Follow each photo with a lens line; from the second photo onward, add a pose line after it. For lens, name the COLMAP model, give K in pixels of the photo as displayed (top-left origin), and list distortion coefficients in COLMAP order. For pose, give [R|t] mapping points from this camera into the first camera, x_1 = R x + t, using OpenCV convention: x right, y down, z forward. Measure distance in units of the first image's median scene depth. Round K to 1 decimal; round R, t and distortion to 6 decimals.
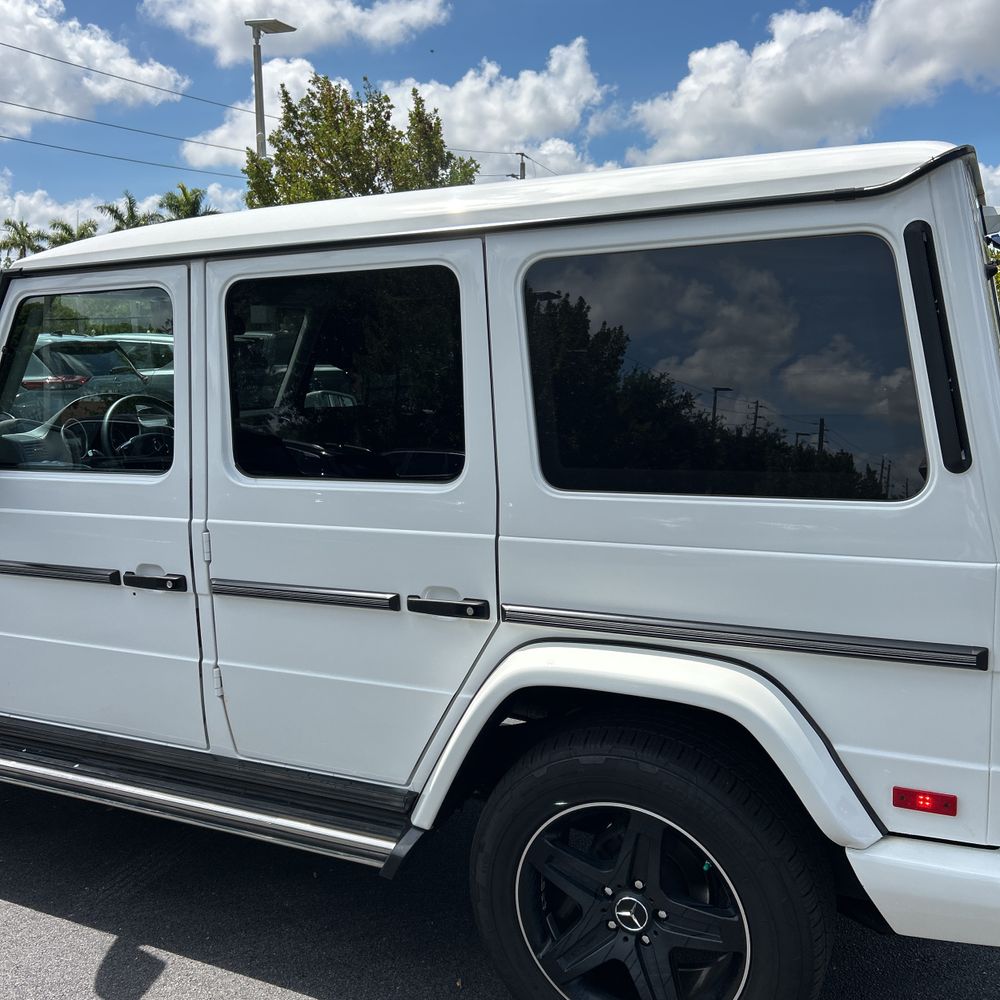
lens RADIAL K [[1011.5, 0, 505.4], [0, 1011.5, 498.6], [0, 0, 1]] dist [0.018475, 0.000000]
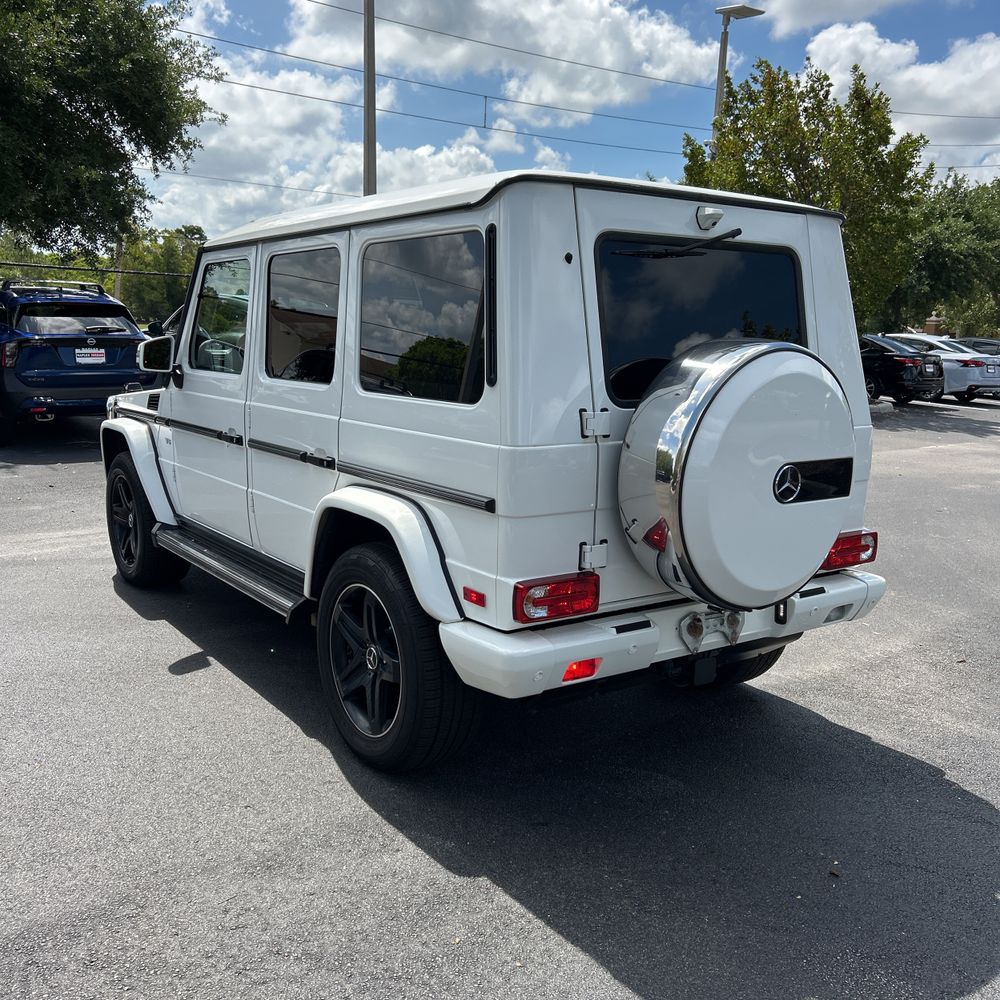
lens RADIAL K [[1011.5, 0, 482.4], [0, 1011.5, 502.4], [0, 0, 1]] dist [0.018475, 0.000000]
pose [[0.871911, 0.128888, -0.472397, 0.889489], [-0.117556, 0.991620, 0.053577, 0.052418], [0.475344, 0.008818, 0.879756, -0.288955]]
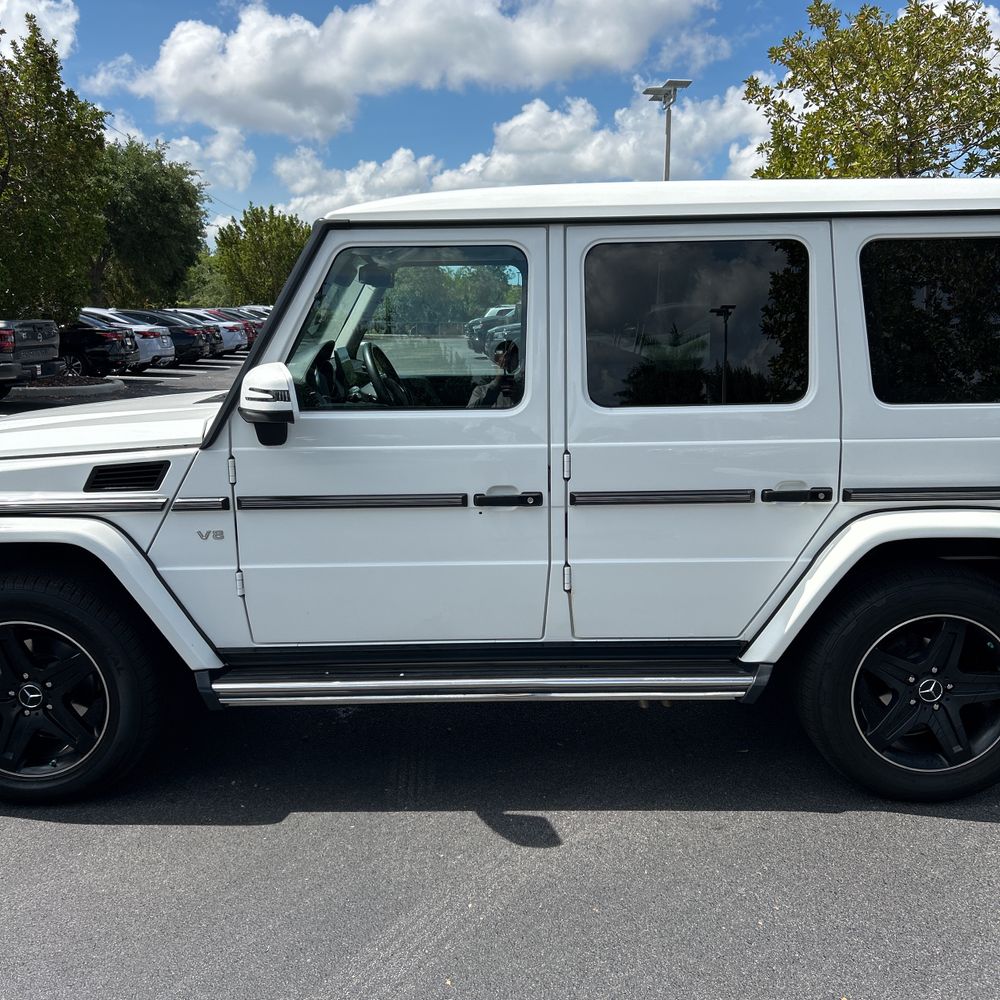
lens RADIAL K [[1011.5, 0, 508.9], [0, 1011.5, 499.5], [0, 0, 1]] dist [0.018475, 0.000000]
pose [[0.901351, -0.063043, 0.428476, -0.928990], [0.048002, 0.997795, 0.045830, 0.030527], [-0.430421, -0.020741, 0.902390, -0.056369]]
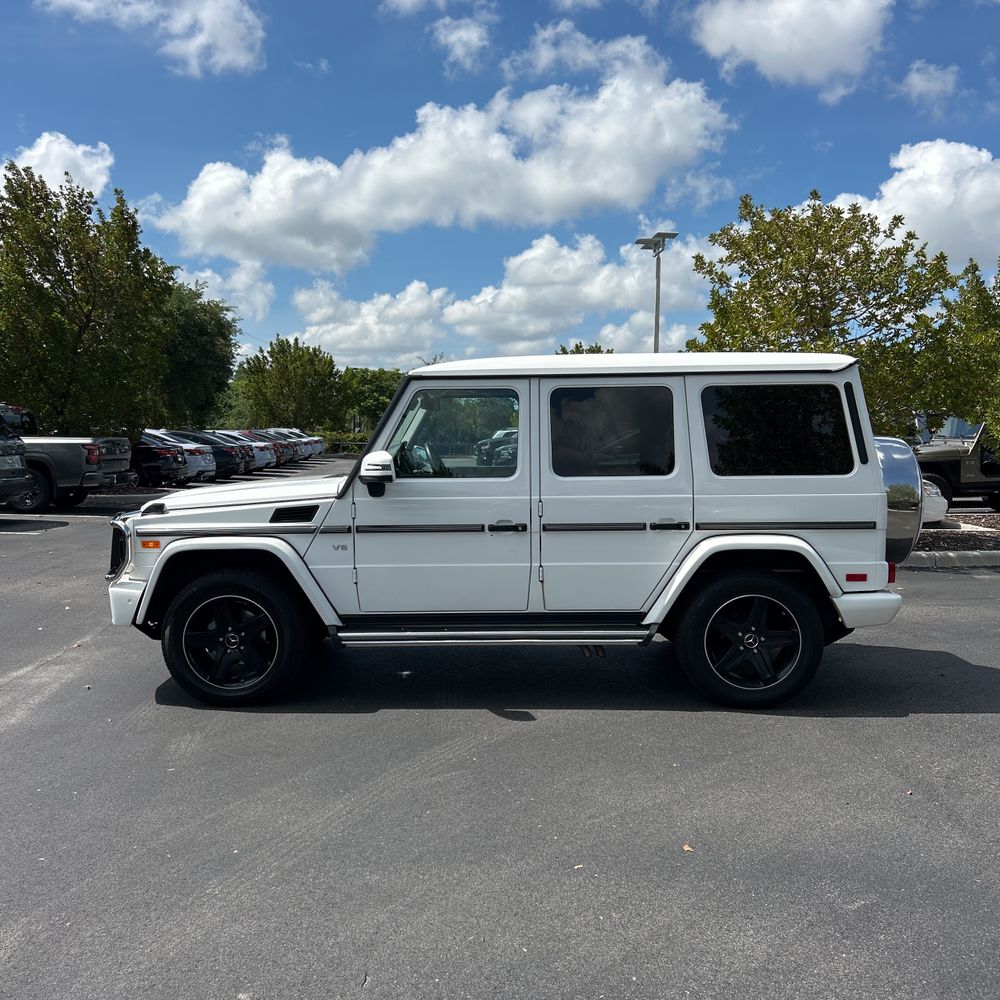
lens RADIAL K [[1011.5, 0, 501.6], [0, 1011.5, 496.4], [0, 0, 1]] dist [0.018475, 0.000000]
pose [[0.908088, -0.005147, 0.418749, -1.345100], [0.041638, 0.996080, -0.078050, 0.195459], [-0.416705, 0.088312, 0.904742, -0.958522]]
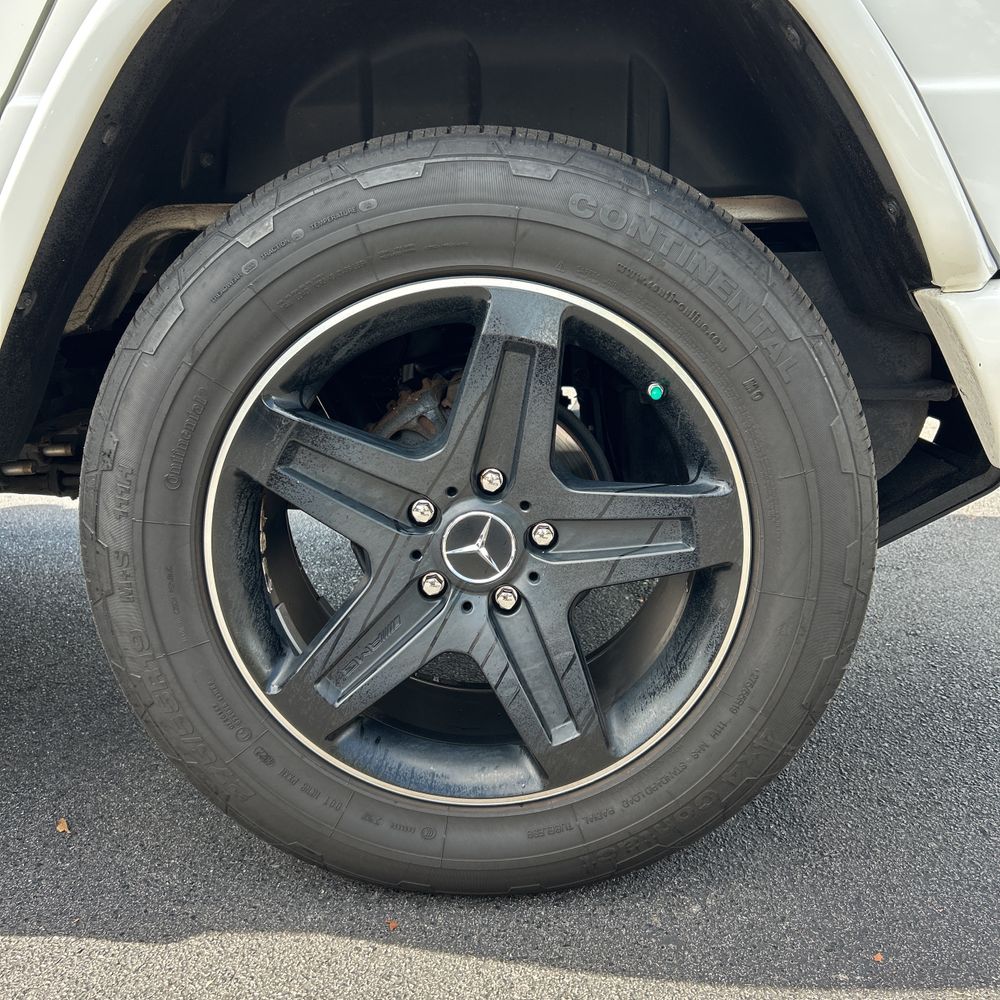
lens RADIAL K [[1011.5, 0, 497.7], [0, 1011.5, 505.3], [0, 0, 1]] dist [0.018475, 0.000000]
pose [[0.897065, -0.089897, 0.432658, -0.057941], [0.052174, 0.993787, 0.098309, 0.306962], [-0.438808, -0.065616, 0.896182, 0.520542]]
